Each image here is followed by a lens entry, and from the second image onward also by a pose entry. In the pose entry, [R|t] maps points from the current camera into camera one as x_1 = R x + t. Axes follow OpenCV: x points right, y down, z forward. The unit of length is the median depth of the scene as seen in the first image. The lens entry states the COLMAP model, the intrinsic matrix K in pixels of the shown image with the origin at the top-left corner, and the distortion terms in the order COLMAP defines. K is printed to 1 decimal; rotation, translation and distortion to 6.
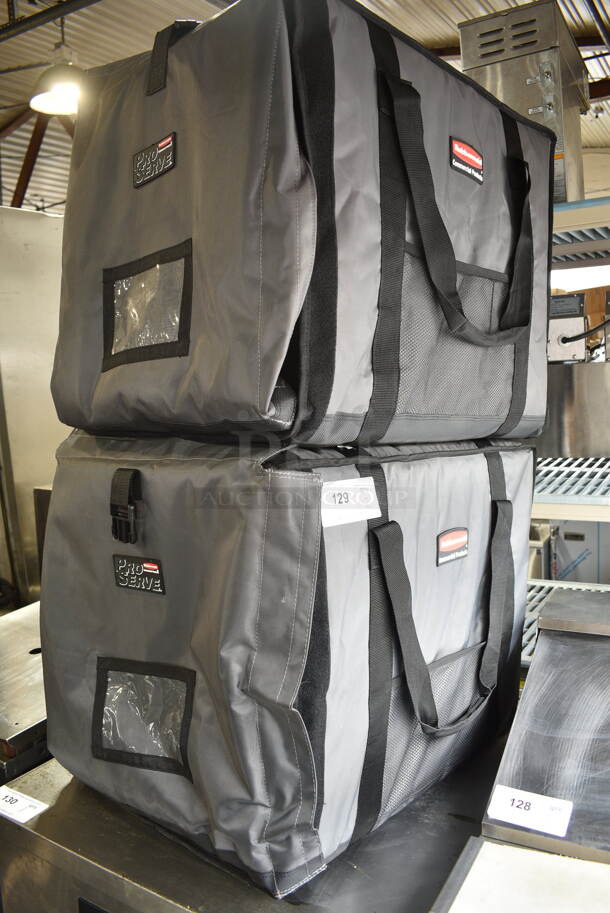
lens RADIAL K [[714.8, 0, 310.4], [0, 714.8, 458.2], [0, 0, 1]] dist [-0.099376, 0.014697]
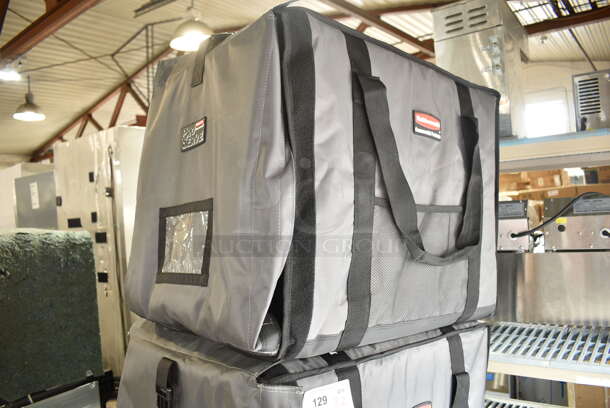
lens RADIAL K [[477.6, 0, 305.0], [0, 477.6, 204.0], [0, 0, 1]] dist [-0.099376, 0.014697]
pose [[0.994709, 0.003757, -0.102668, 0.091778], [-0.016730, 0.991916, -0.125788, -0.172617], [0.101366, 0.126840, 0.986730, 0.111830]]
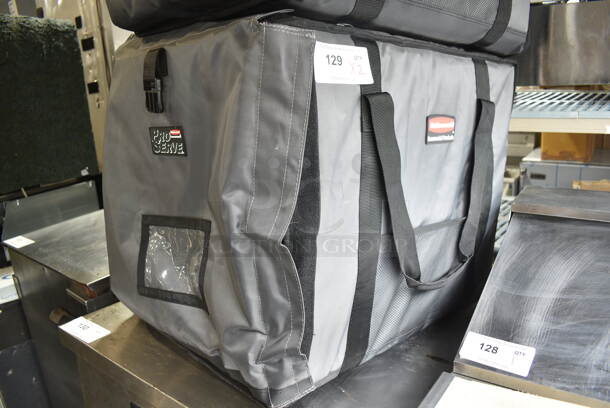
lens RADIAL K [[477.6, 0, 305.0], [0, 477.6, 204.0], [0, 0, 1]] dist [-0.099376, 0.014697]
pose [[0.994813, 0.028385, -0.097677, 0.068092], [-0.014537, 0.990093, 0.139658, 0.158086], [0.100673, -0.137514, 0.985370, 0.236652]]
